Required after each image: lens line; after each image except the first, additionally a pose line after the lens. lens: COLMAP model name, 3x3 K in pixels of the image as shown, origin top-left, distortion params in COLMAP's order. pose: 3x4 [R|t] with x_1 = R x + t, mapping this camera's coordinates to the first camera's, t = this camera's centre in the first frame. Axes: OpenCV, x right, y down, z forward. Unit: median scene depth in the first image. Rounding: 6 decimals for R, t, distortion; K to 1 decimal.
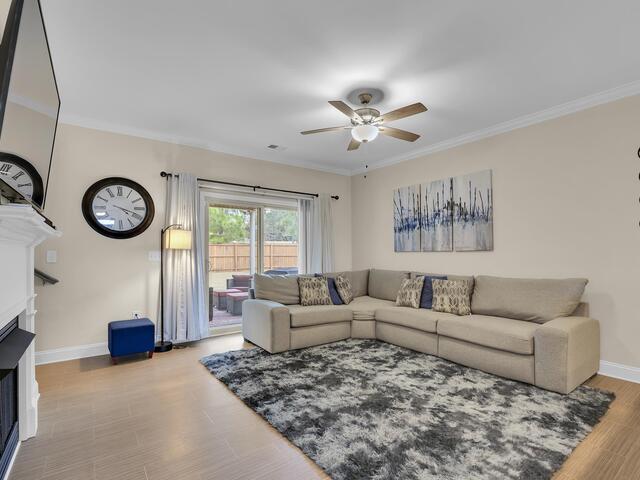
lens RADIAL K [[314.6, 0, 324.1], [0, 314.6, 252.2], [0, 0, 1]] dist [-0.009887, 0.001063]
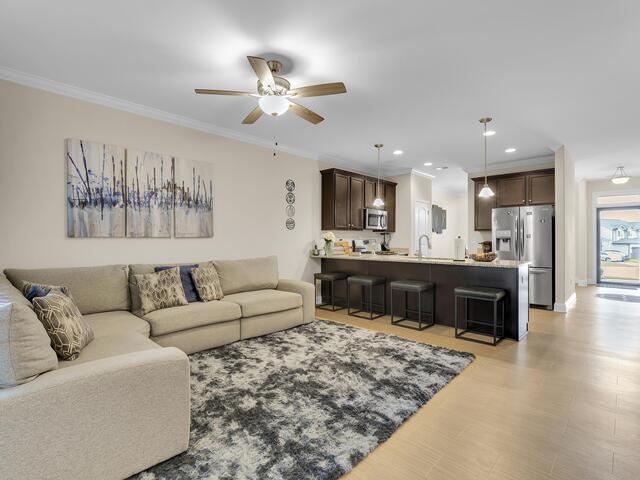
lens RADIAL K [[314.6, 0, 315.3], [0, 314.6, 237.8], [0, 0, 1]] dist [-0.009887, 0.001063]
pose [[-0.149340, 0.007100, 0.988760, -0.612464], [-0.002604, 0.999968, -0.007574, 0.003855], [-0.988782, -0.003706, -0.149317, 0.808601]]
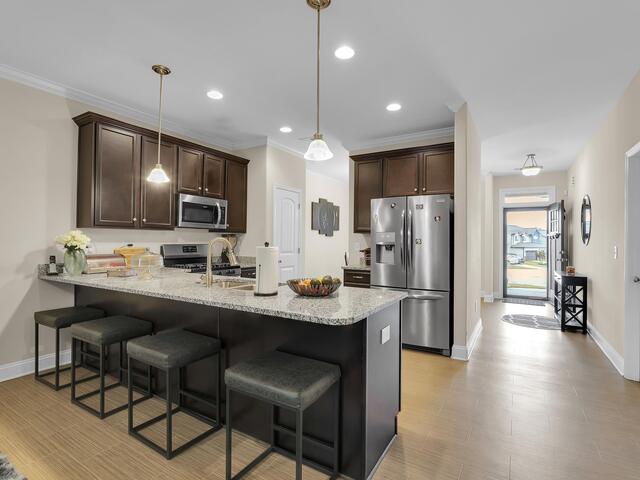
lens RADIAL K [[325.5, 0, 317.8], [0, 325.5, 237.2], [0, 0, 1]] dist [-0.003915, -0.000485]
pose [[-0.367558, 0.012364, 0.929918, -0.149934], [-0.010006, 0.999801, -0.017248, -0.010159], [-0.929947, -0.015645, -0.367362, 0.284694]]
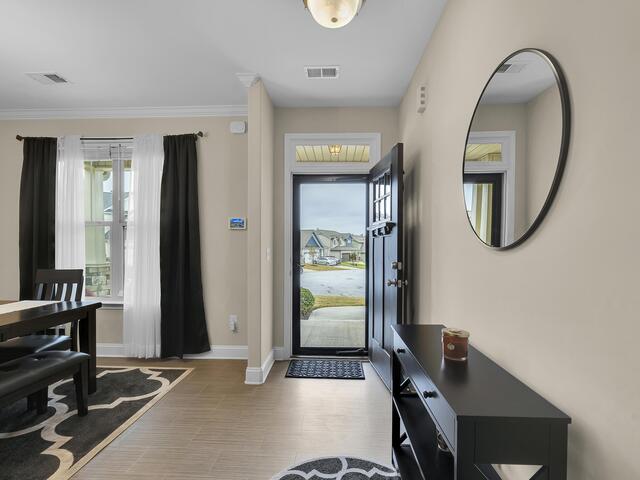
lens RADIAL K [[325.5, 0, 320.3], [0, 325.5, 245.7], [0, 0, 1]] dist [-0.003915, -0.000485]
pose [[-0.769518, 0.003585, 0.638615, 0.532453], [-0.001365, 0.999973, -0.007259, -0.013312], [-0.638624, -0.006457, -0.769492, -0.711831]]
